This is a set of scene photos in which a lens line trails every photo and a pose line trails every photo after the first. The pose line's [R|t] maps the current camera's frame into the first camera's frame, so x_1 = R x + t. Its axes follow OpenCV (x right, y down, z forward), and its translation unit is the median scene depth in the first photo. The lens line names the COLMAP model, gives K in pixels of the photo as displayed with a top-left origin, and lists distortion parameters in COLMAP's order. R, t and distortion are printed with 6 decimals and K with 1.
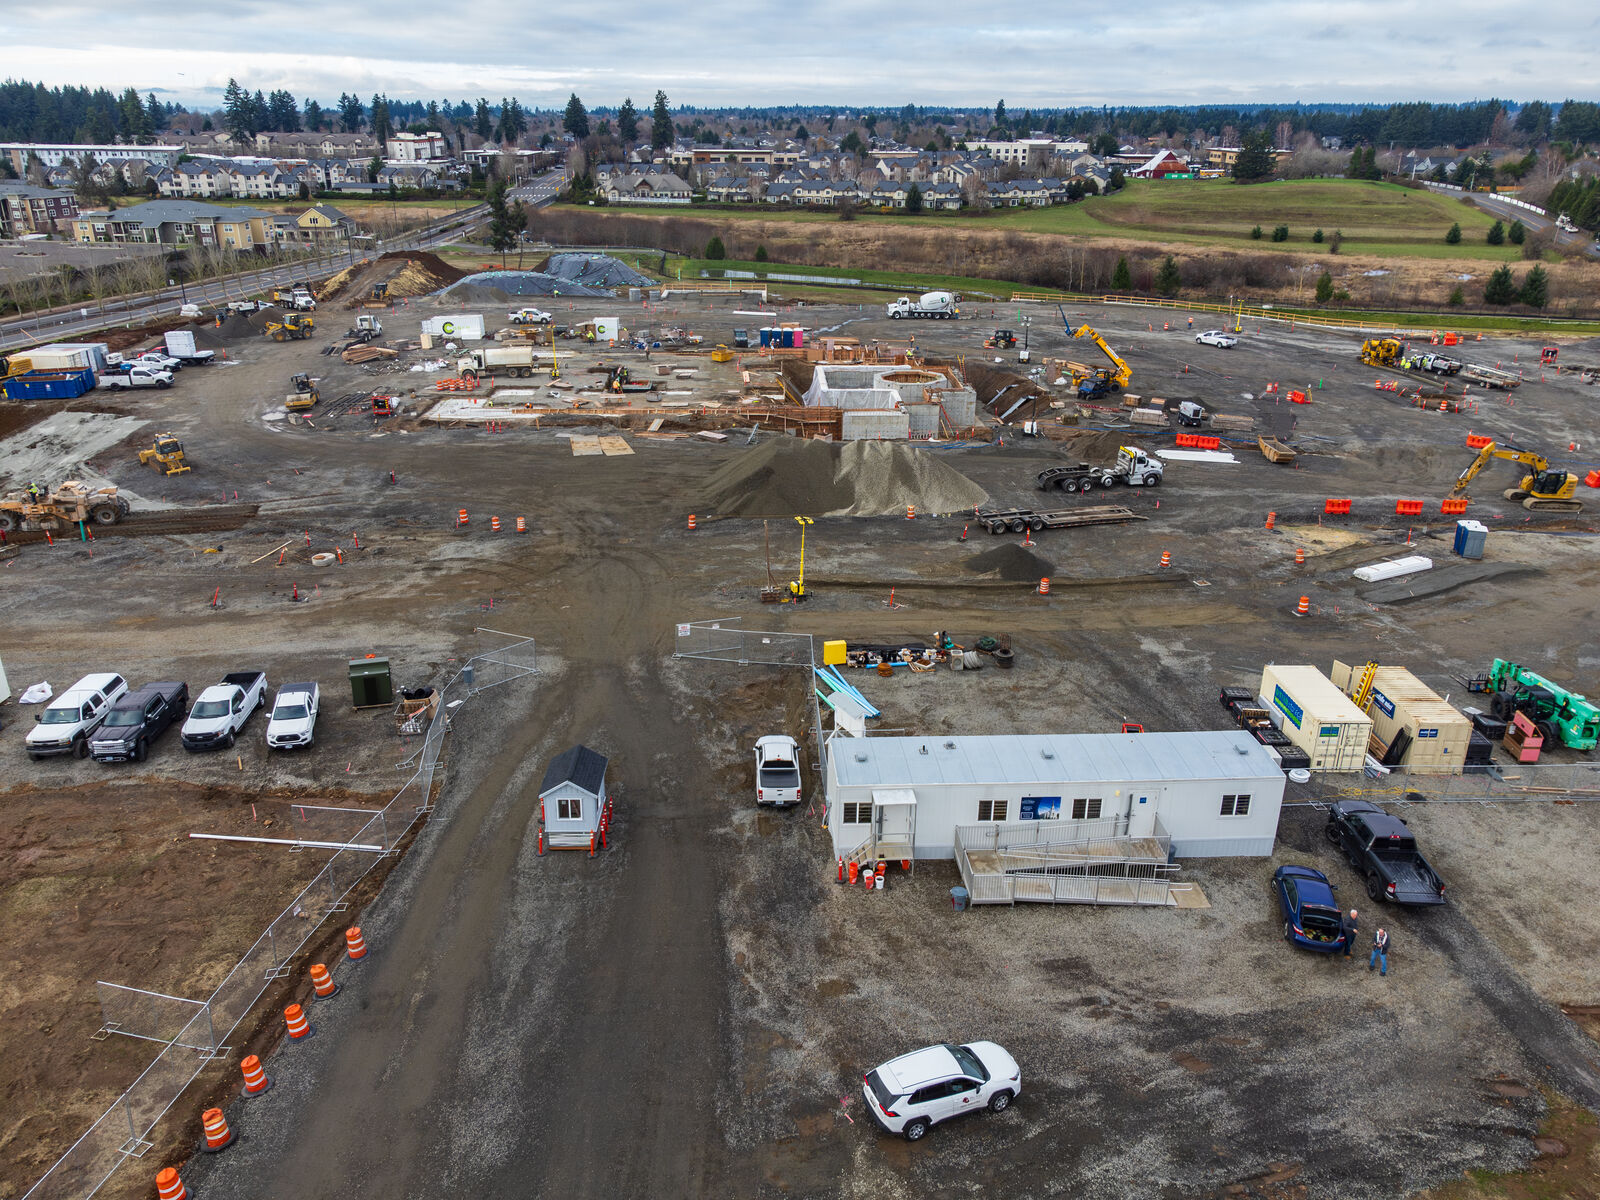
lens RADIAL K [[1198.7, 0, 800.0], [0, 1198.7, 600.0], [0, 0, 1]] dist [-0.002325, 0.037573]
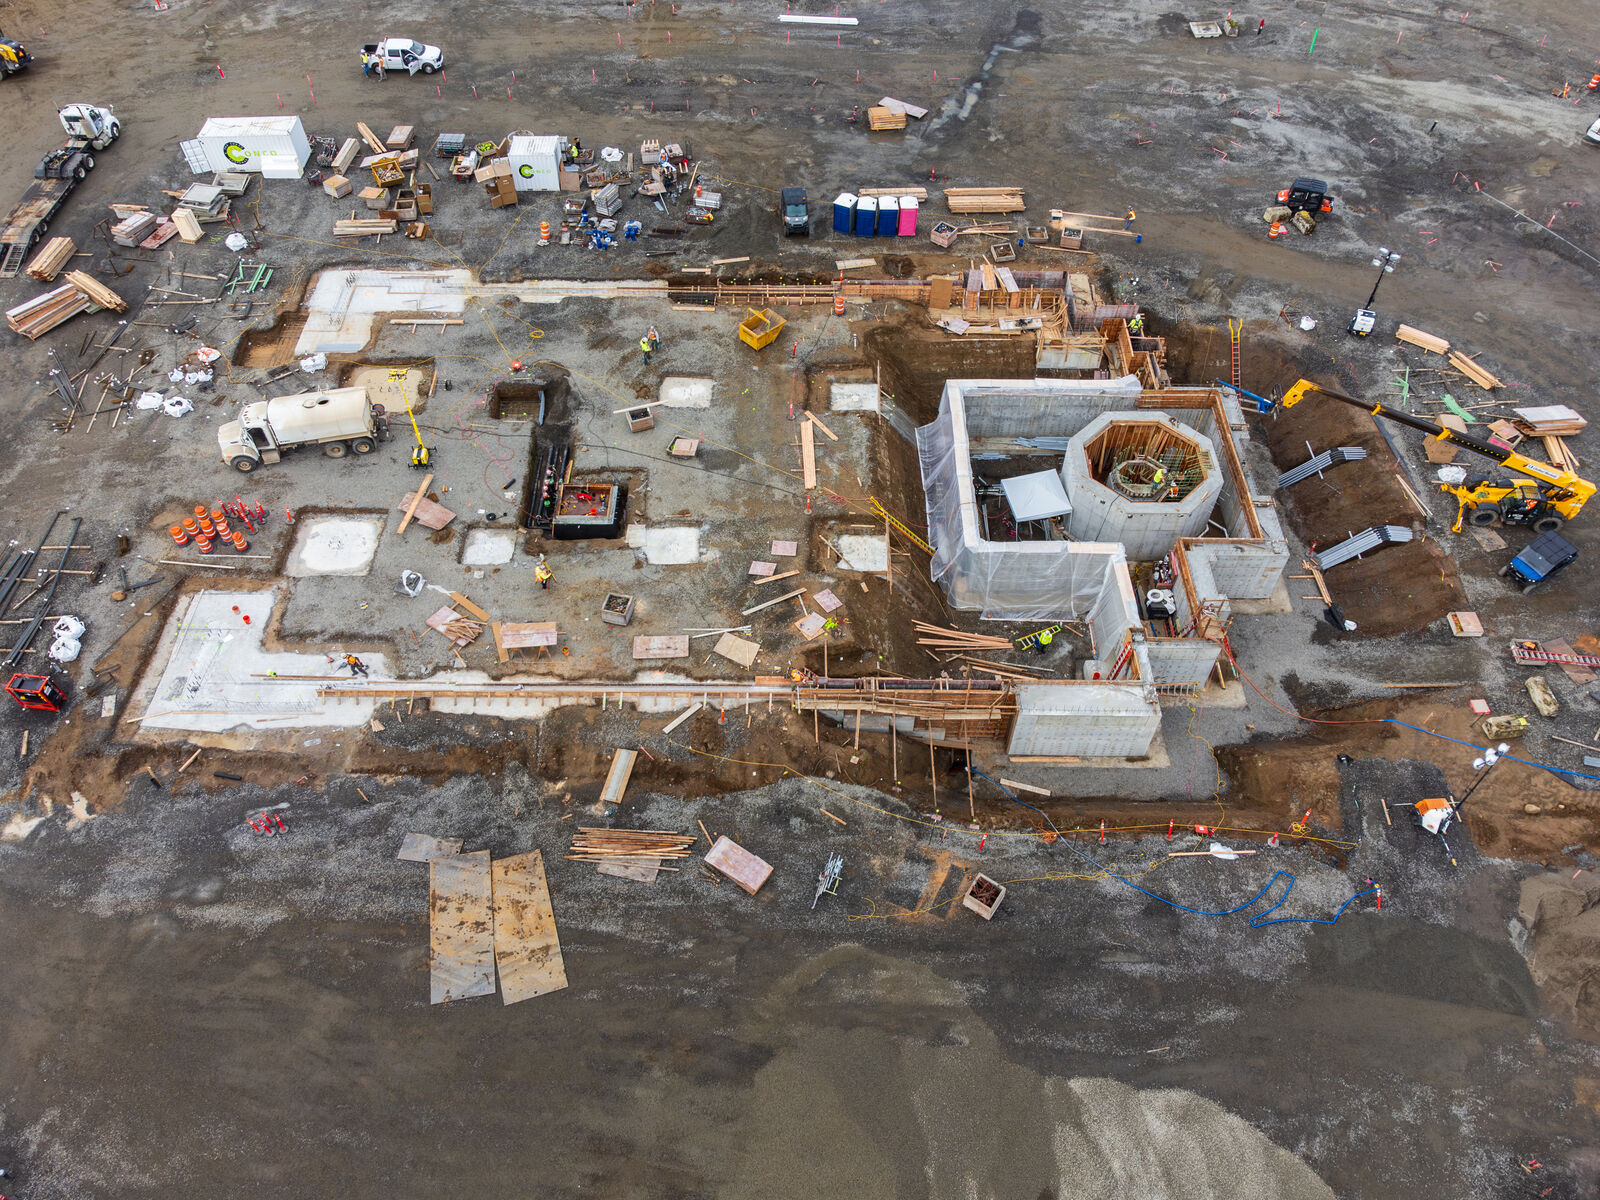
lens RADIAL K [[1195.3, 0, 800.0], [0, 1195.3, 600.0], [0, 0, 1]] dist [0.015959, 0.009906]
pose [[0.999340, 0.028408, -0.022633, -0.009482], [-0.013949, 0.875508, 0.483002, -0.097606], [0.033537, -0.482368, 0.875327, 0.141989]]
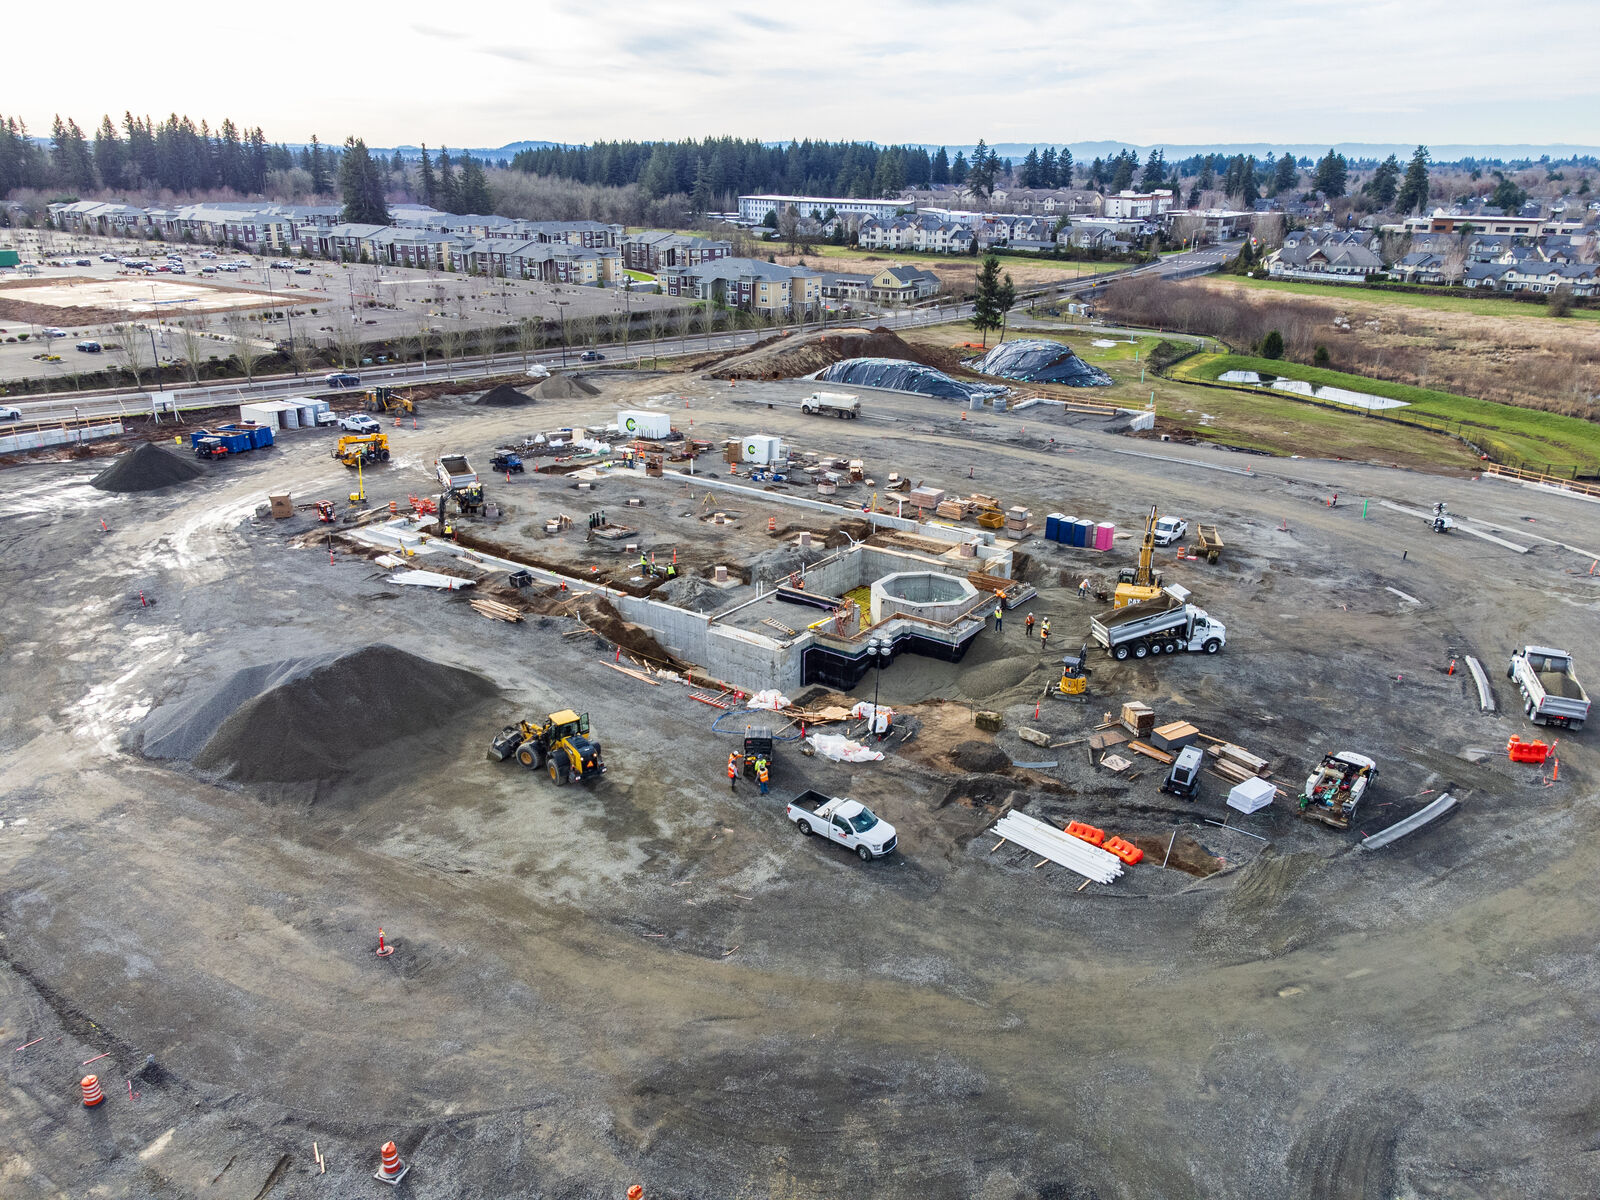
lens RADIAL K [[1195.3, 0, 800.0], [0, 1195.3, 600.0], [0, 0, 1]] dist [0.015959, 0.009906]
pose [[0.797949, 0.213862, -0.563508, 0.112227], [-0.234253, 0.971472, 0.036981, -0.049918], [0.555341, 0.102494, 0.825283, 0.101529]]
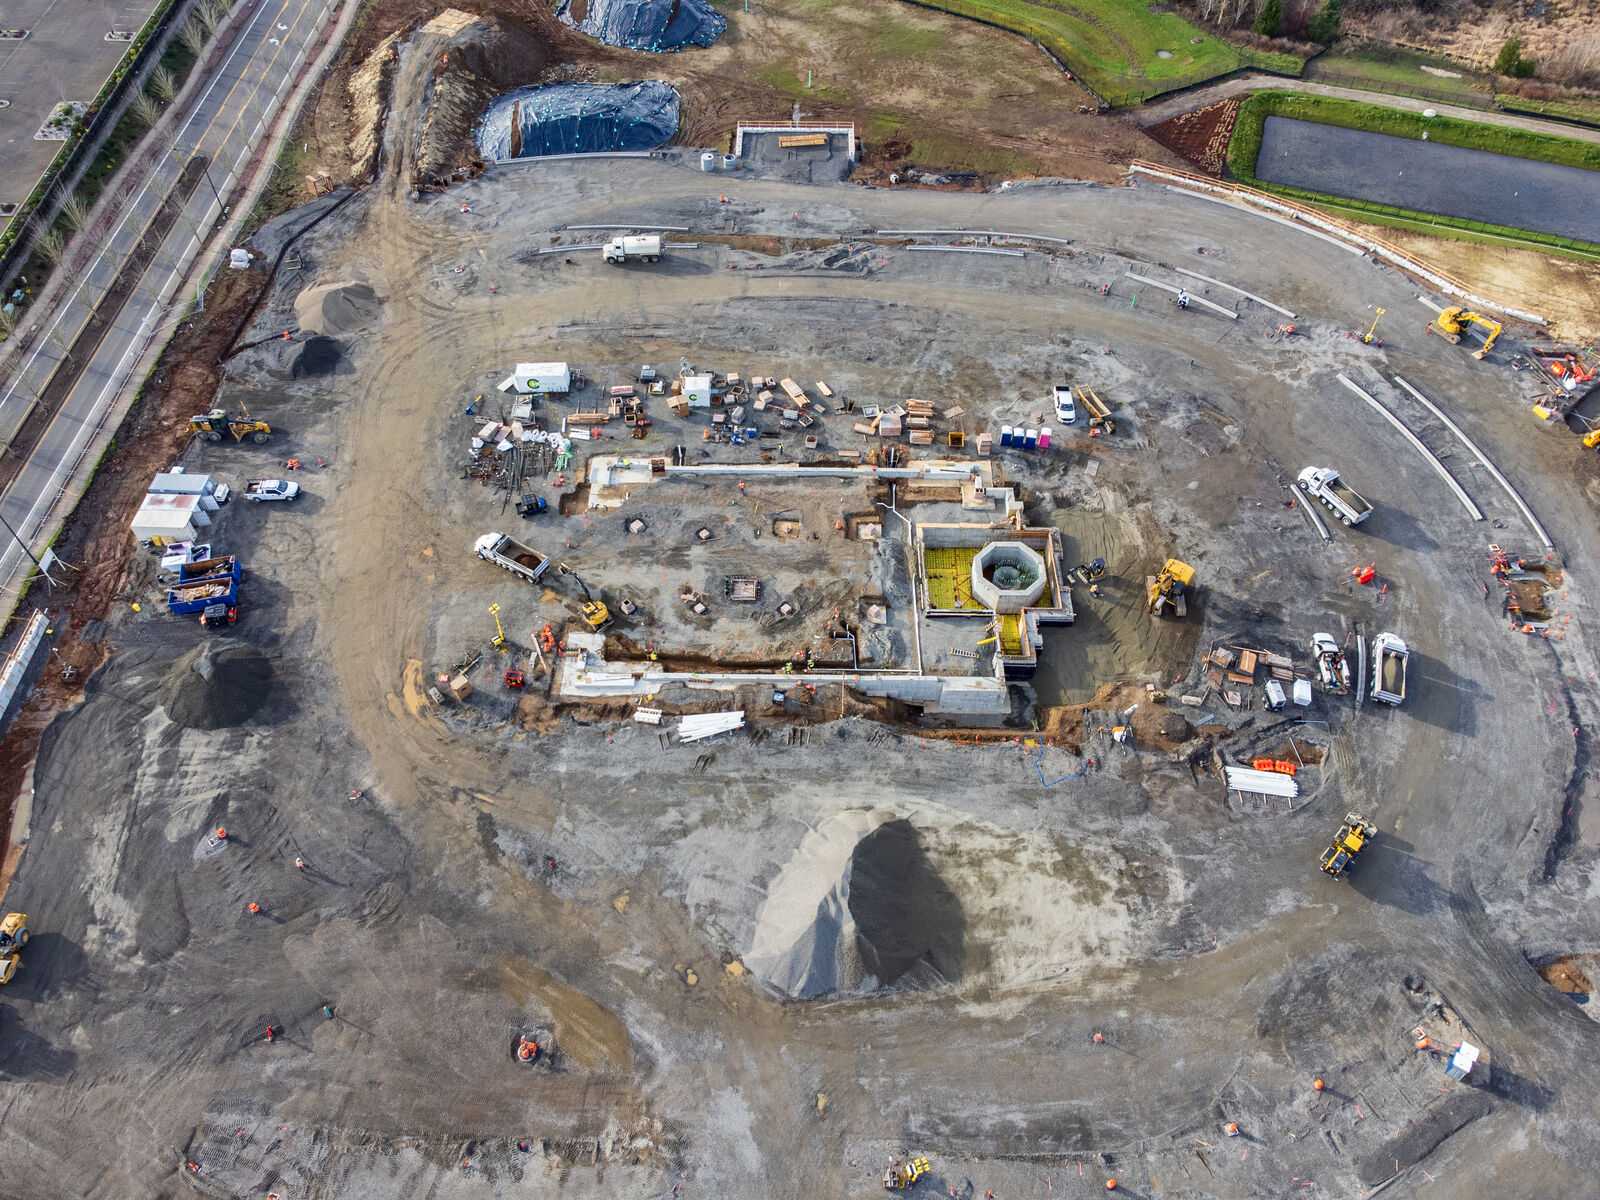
lens RADIAL K [[1172.0, 0, 800.0], [0, 1172.0, 600.0], [0, 0, 1]] dist [0.096340, -0.092103]
pose [[0.999328, 0.032759, -0.016457, -0.018345], [-0.020027, 0.863827, 0.503390, -0.175351], [0.030707, -0.502723, 0.863902, 0.029554]]
